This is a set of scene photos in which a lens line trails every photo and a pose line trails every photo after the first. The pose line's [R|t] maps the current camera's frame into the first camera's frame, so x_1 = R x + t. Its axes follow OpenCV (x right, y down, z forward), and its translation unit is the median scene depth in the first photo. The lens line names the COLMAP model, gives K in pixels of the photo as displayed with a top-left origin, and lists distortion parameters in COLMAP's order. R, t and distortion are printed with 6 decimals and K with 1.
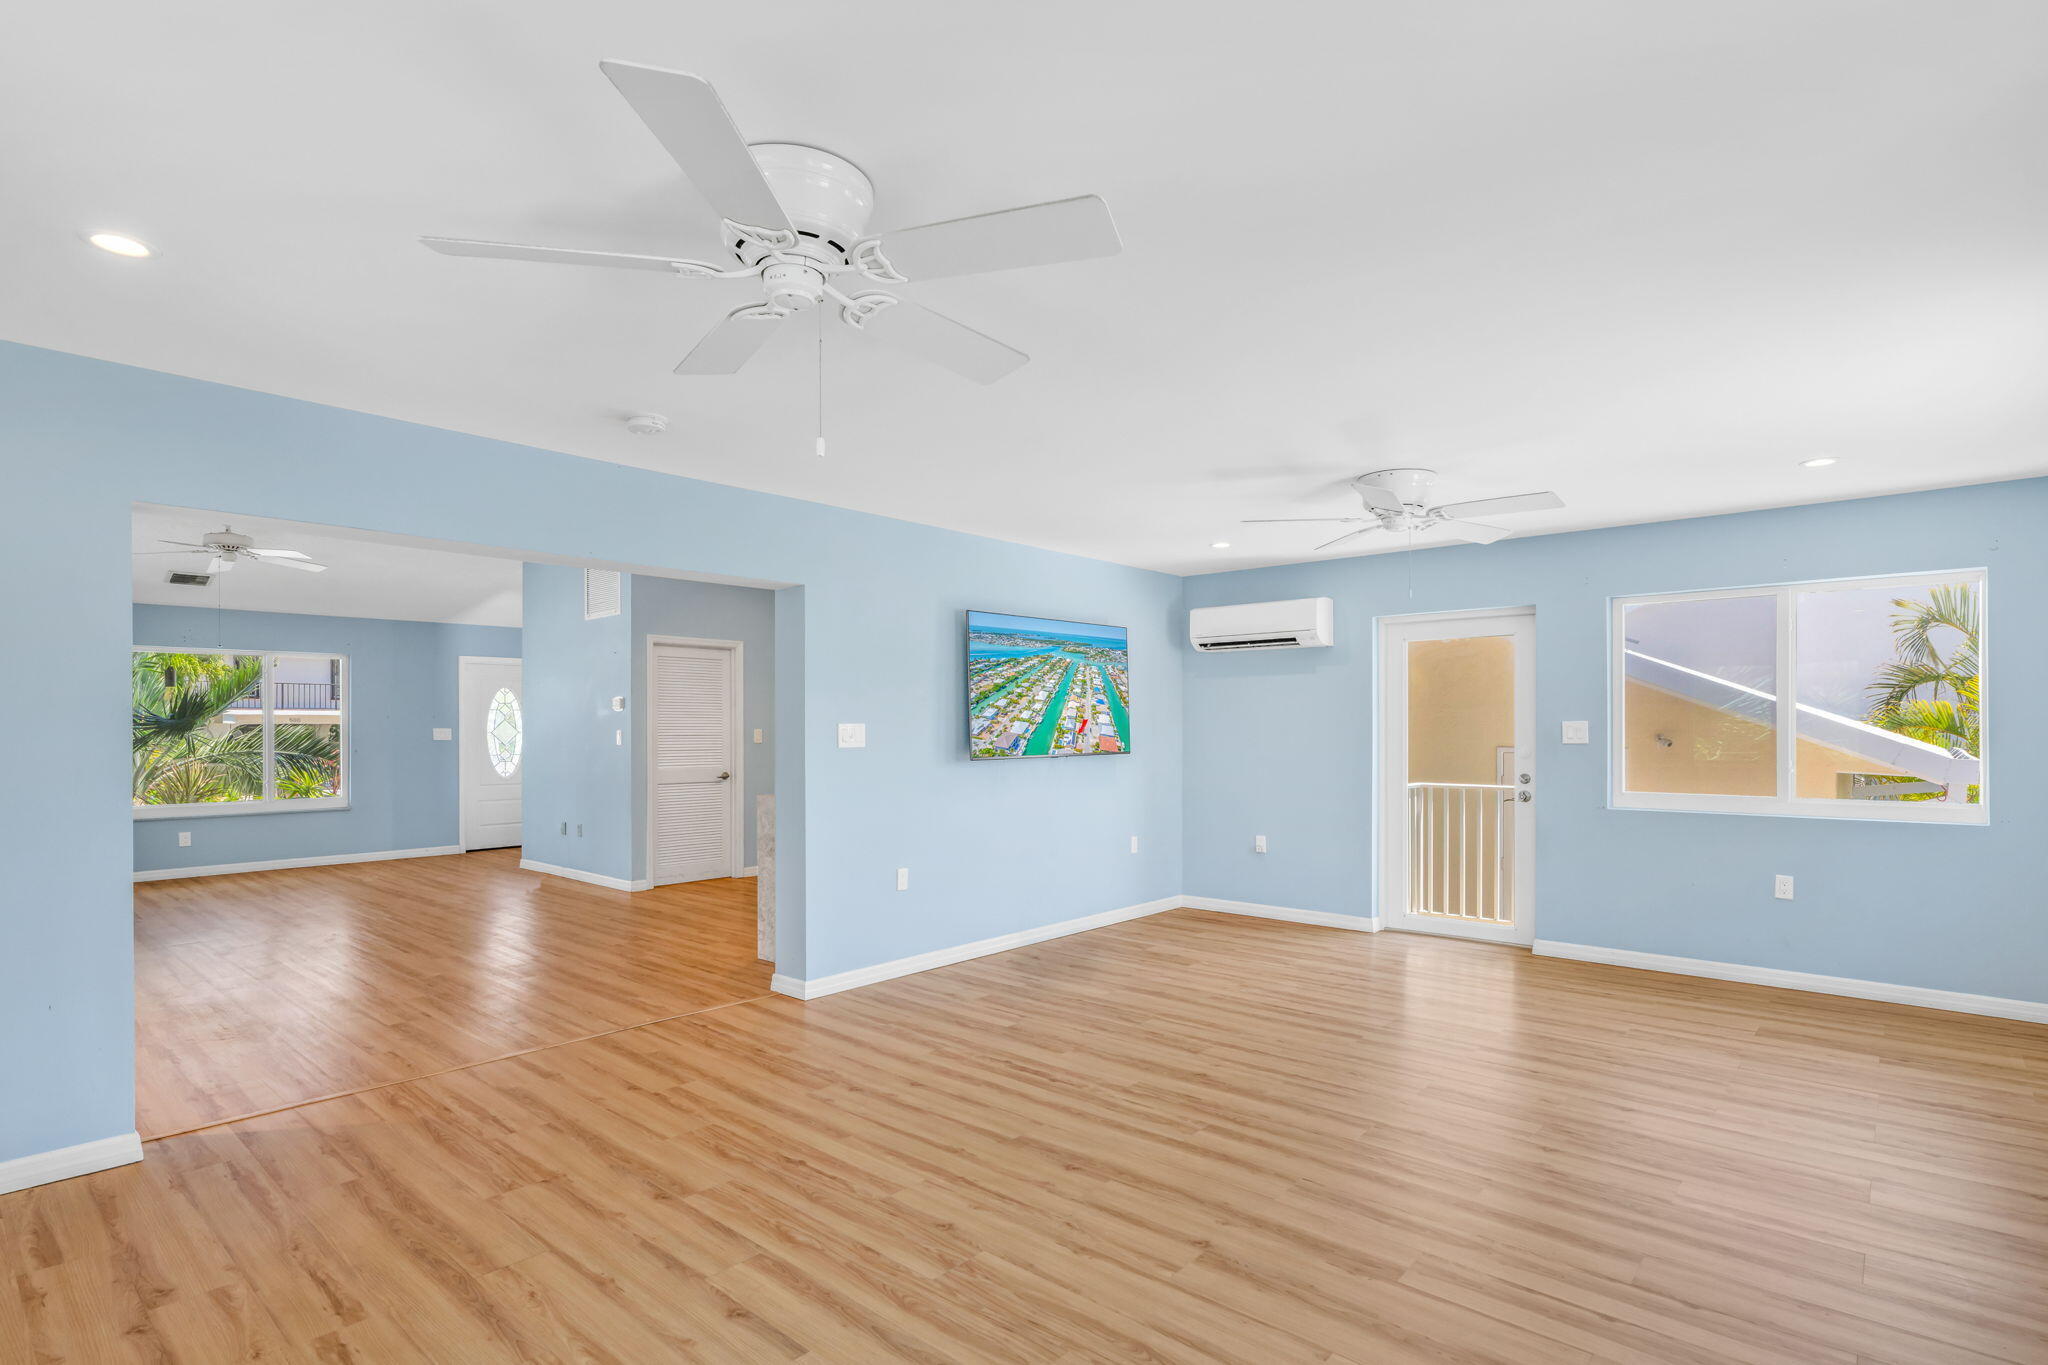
lens RADIAL K [[933.7, 0, 1003.3], [0, 933.7, 727.8], [0, 0, 1]] dist [-0.000096, 0.001386]
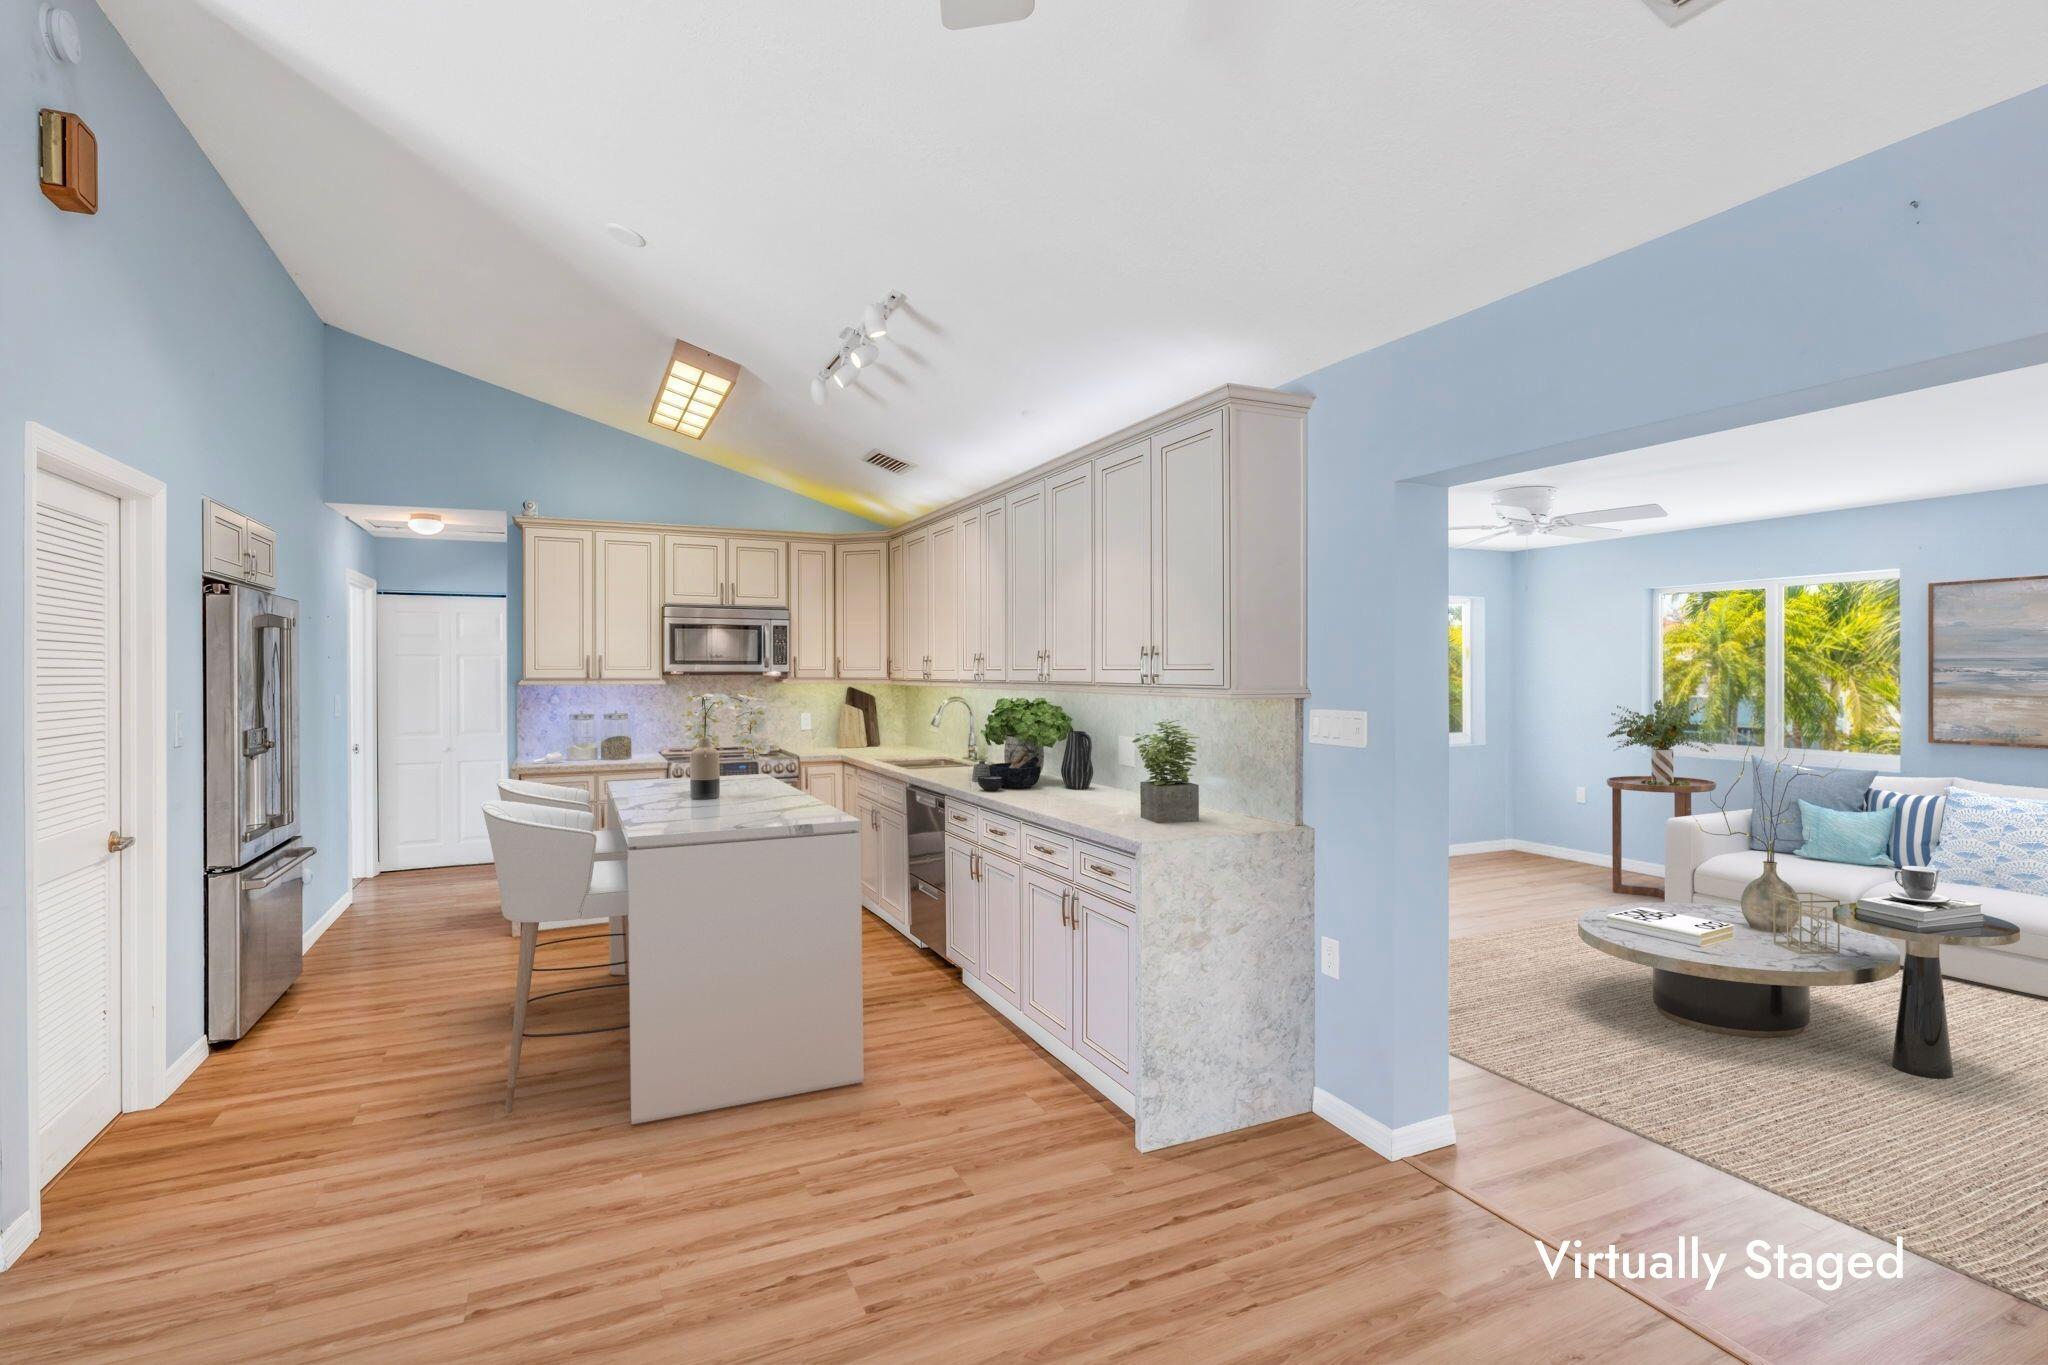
lens RADIAL K [[958.0, 0, 1030.7], [0, 958.0, 680.5], [0, 0, 1]] dist [-0.011572, 0.002432]
pose [[0.413660, -0.003055, 0.910426, -0.768768], [0.002434, 0.999995, 0.002250, -0.018820], [-0.910428, 0.001285, 0.413665, 0.830723]]
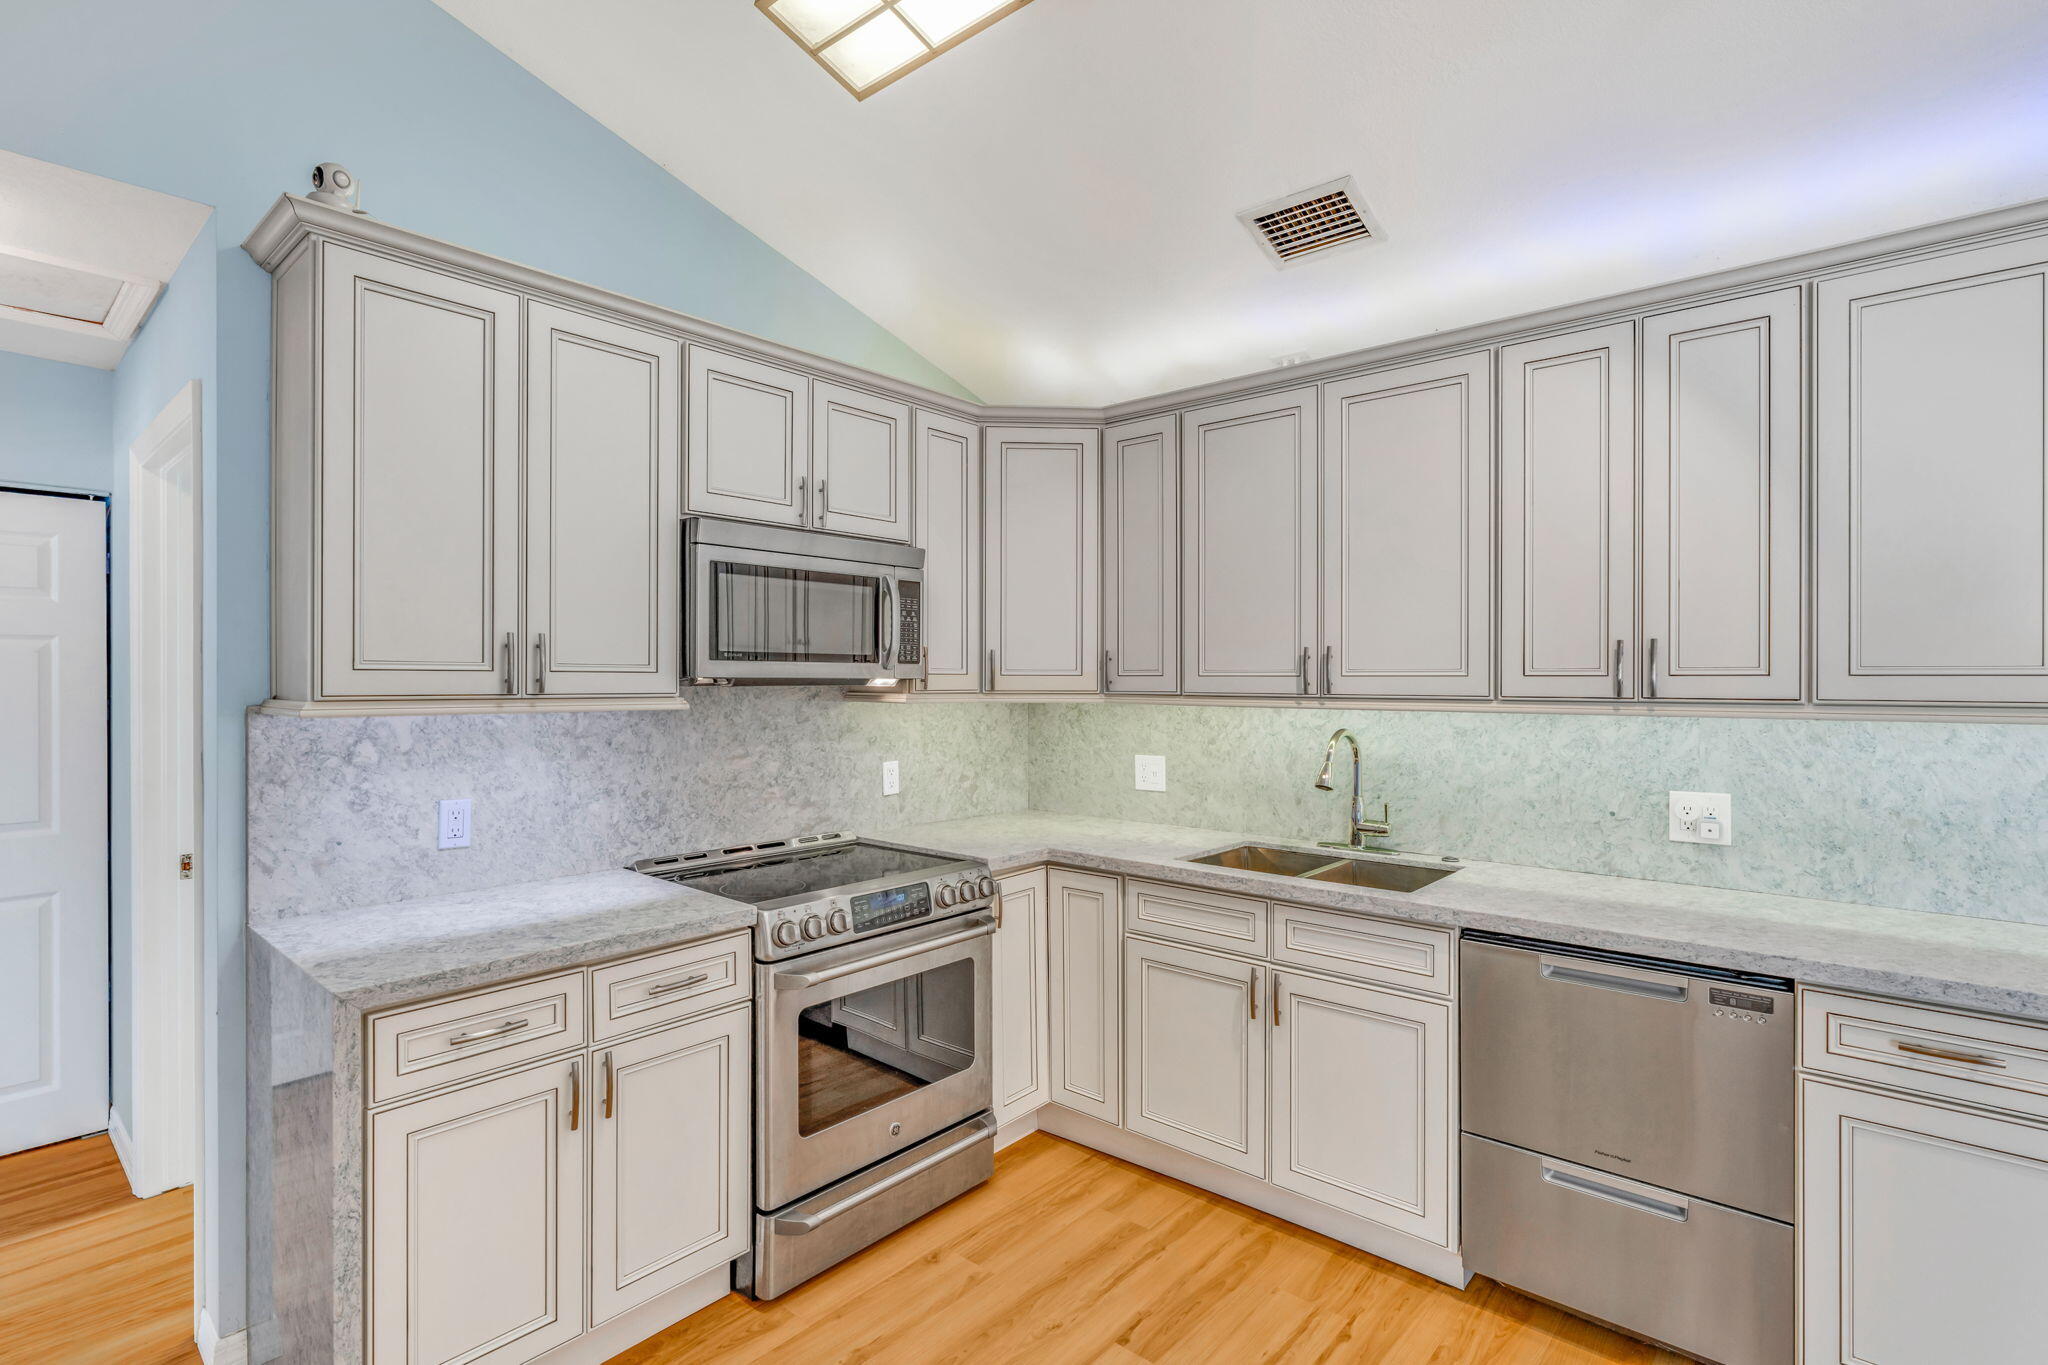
lens RADIAL K [[958.0, 0, 1006.1], [0, 958.0, 669.3], [0, 0, 1]] dist [-0.011572, 0.002432]
pose [[0.013562, 0.016433, 0.999773, -0.423985], [0.003891, 0.999857, -0.016487, -0.022770], [-0.999900, 0.004113, 0.013496, 1.449393]]
